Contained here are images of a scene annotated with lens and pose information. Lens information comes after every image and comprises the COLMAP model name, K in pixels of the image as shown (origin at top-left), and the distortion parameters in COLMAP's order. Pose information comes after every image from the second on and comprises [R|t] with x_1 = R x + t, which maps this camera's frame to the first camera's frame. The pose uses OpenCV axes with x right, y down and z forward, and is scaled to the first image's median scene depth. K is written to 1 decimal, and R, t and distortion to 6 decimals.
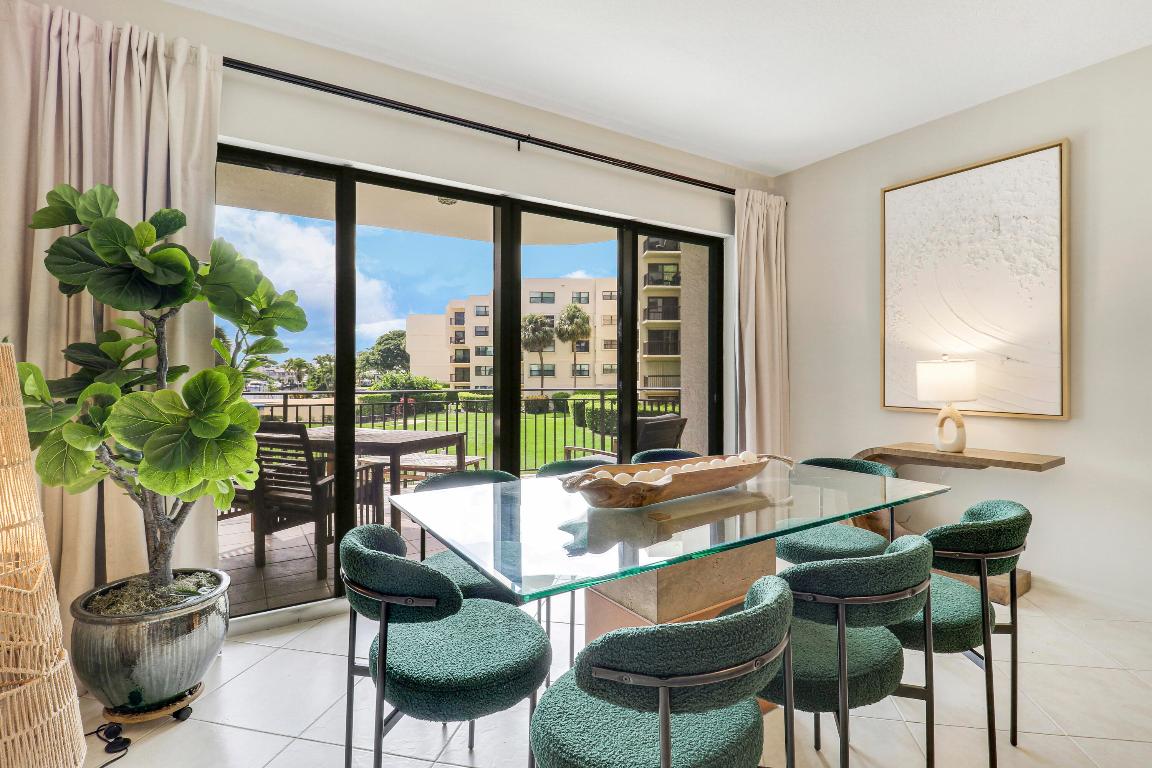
lens RADIAL K [[547.5, 0, 579.8], [0, 547.5, 361.6], [0, 0, 1]] dist [-0.001186, -0.000820]
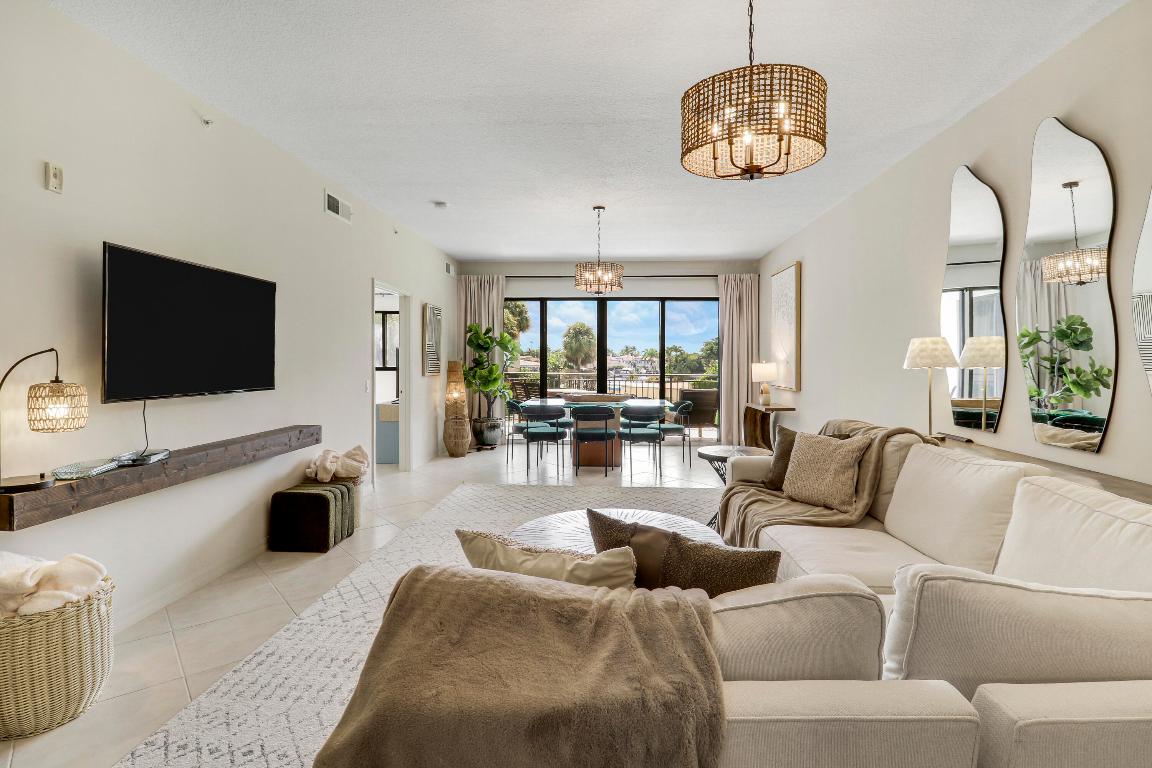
lens RADIAL K [[547.5, 0, 579.8], [0, 547.5, 361.6], [0, 0, 1]] dist [-0.001186, -0.000820]
pose [[0.813421, 0.004256, -0.581660, 1.264756], [0.007801, 0.999803, 0.018224, -0.047630], [0.581623, -0.019361, 0.813228, -1.126783]]
